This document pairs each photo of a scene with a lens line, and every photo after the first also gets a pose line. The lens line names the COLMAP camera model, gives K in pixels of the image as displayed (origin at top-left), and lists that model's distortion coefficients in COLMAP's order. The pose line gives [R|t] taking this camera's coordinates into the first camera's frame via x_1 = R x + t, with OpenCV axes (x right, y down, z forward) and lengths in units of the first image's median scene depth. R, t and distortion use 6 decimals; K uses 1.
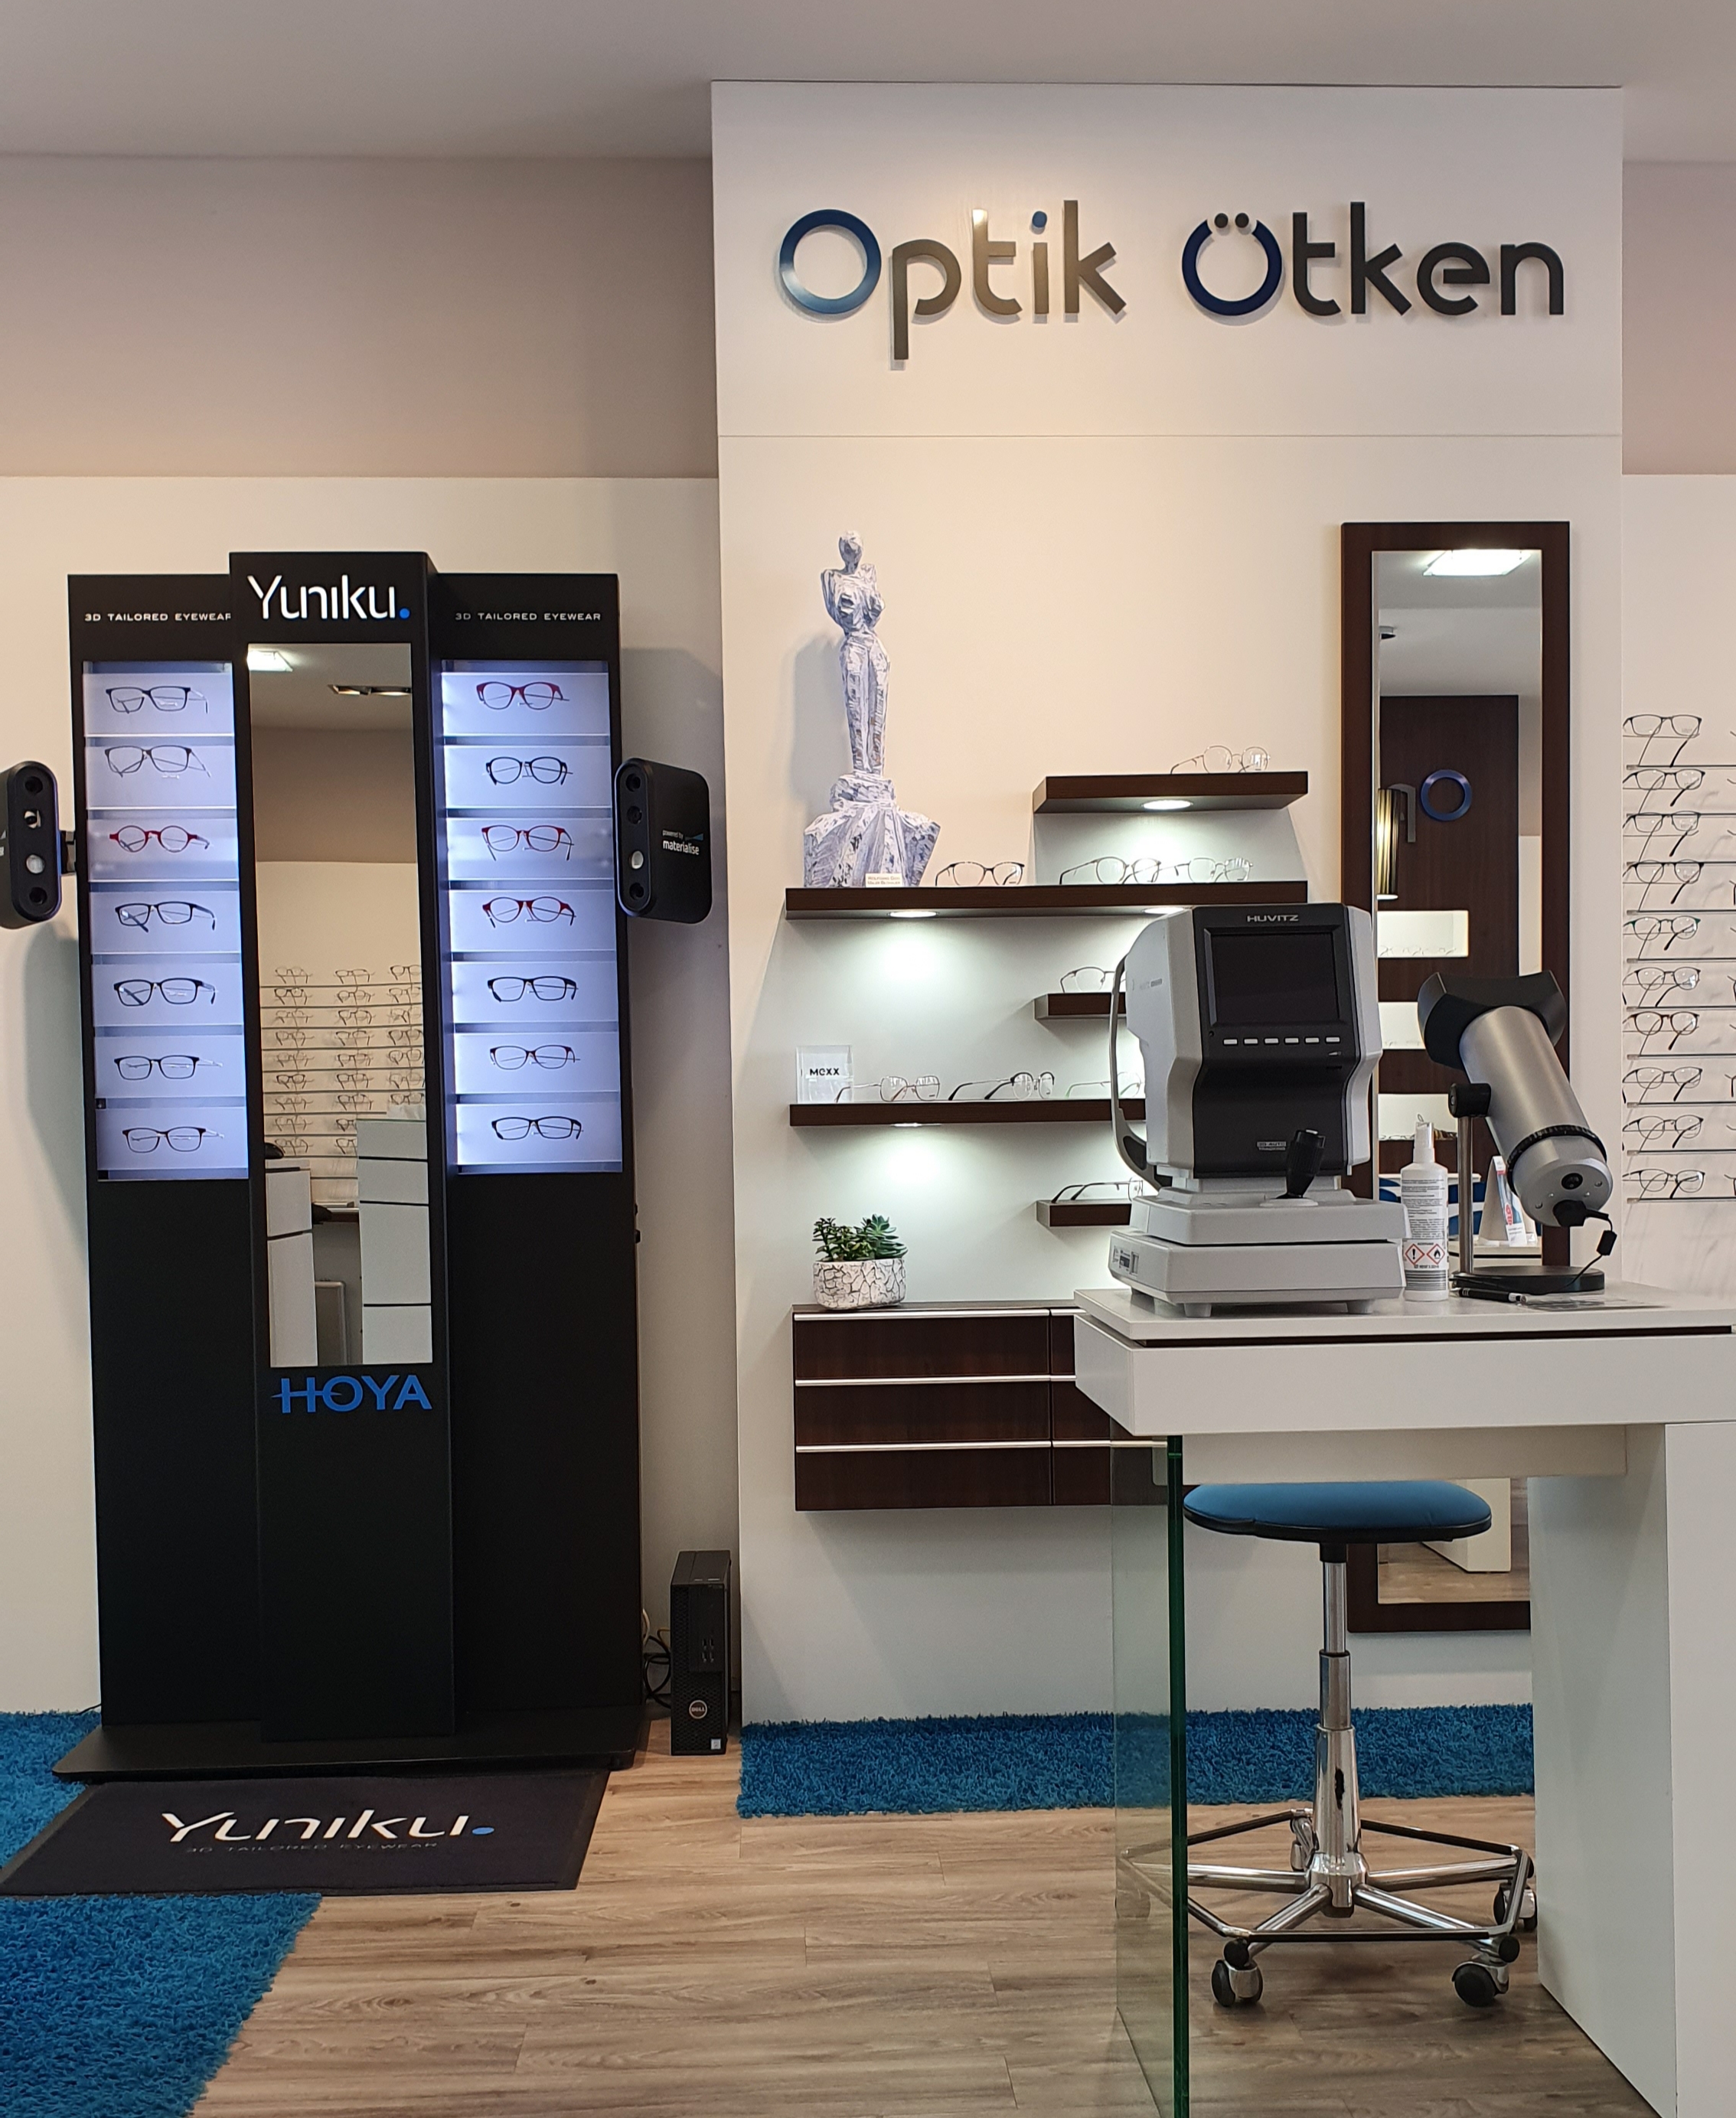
lens RADIAL K [[1746.2, 0, 868.0], [0, 1746.2, 1059.0], [0, 0, 1]] dist [0.071367, 0.001119]
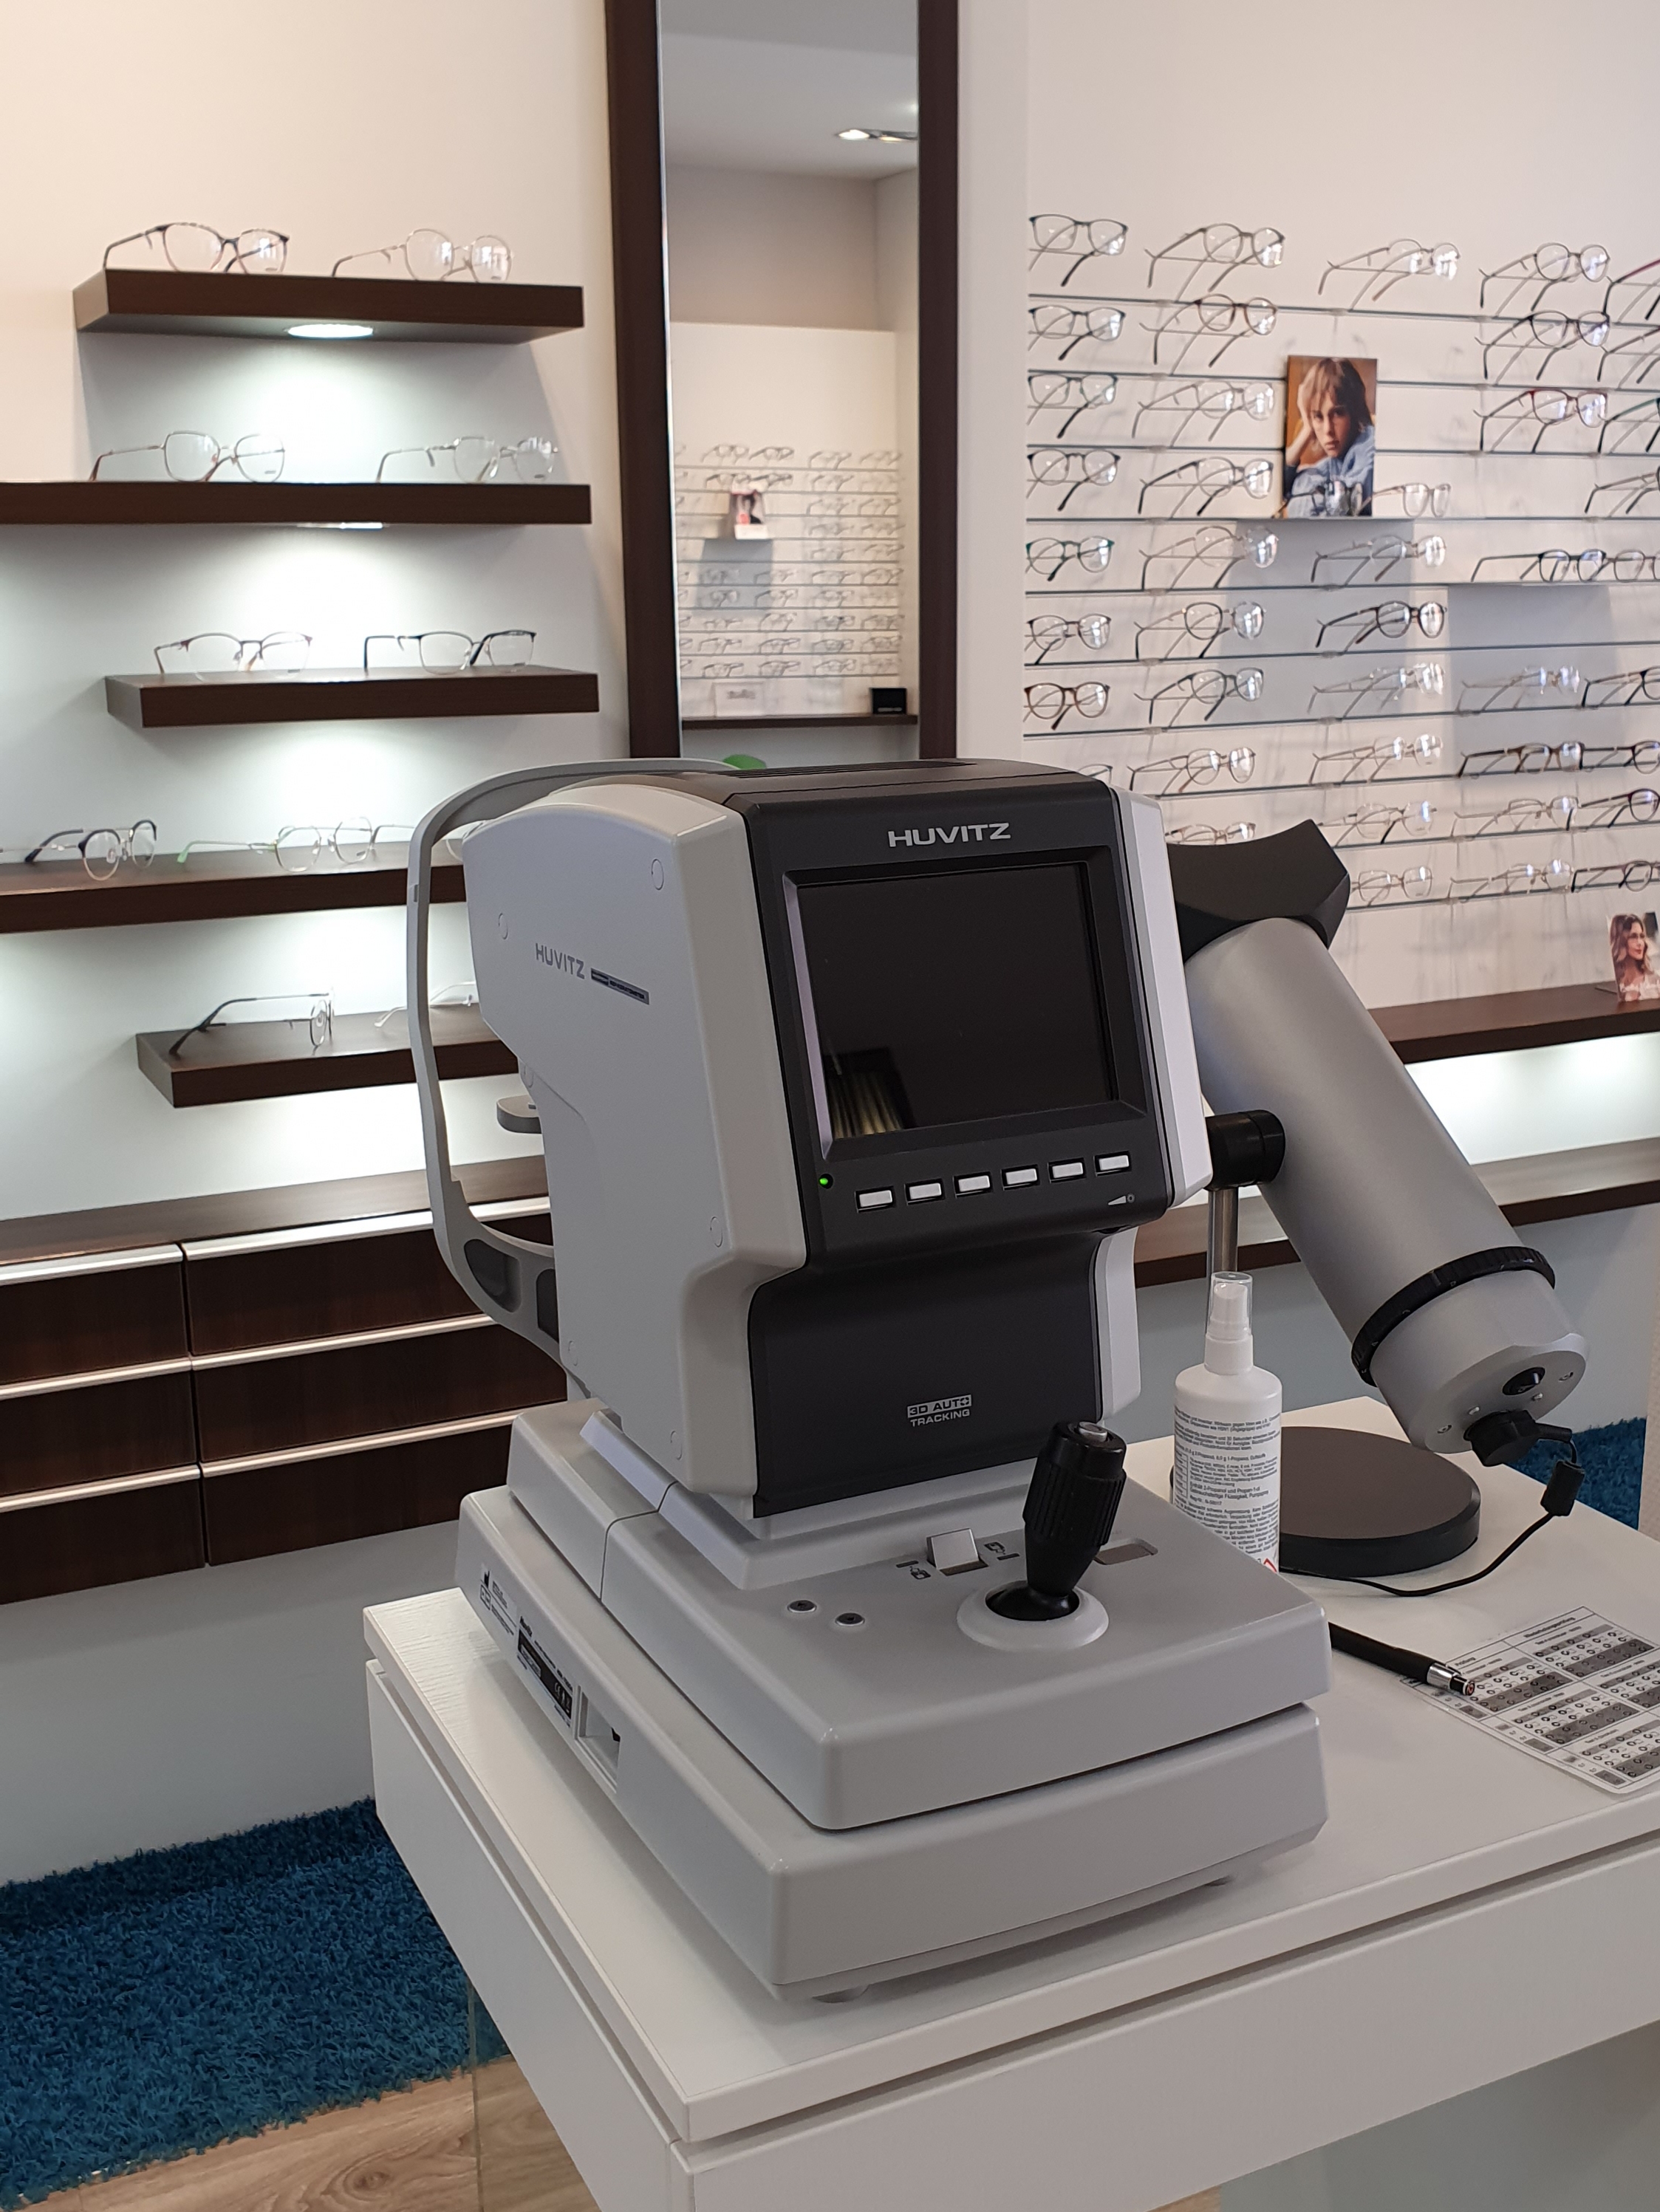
lens RADIAL K [[2314.3, 0, 830.0], [0, 2314.3, 1106.0], [0, 0, 1]] dist [0.007777, -0.003261]
pose [[0.915651, -0.089418, 0.391903, 0.004900], [0.009838, 0.979638, 0.200531, -0.052148], [-0.401854, -0.179761, 0.897886, 0.239850]]
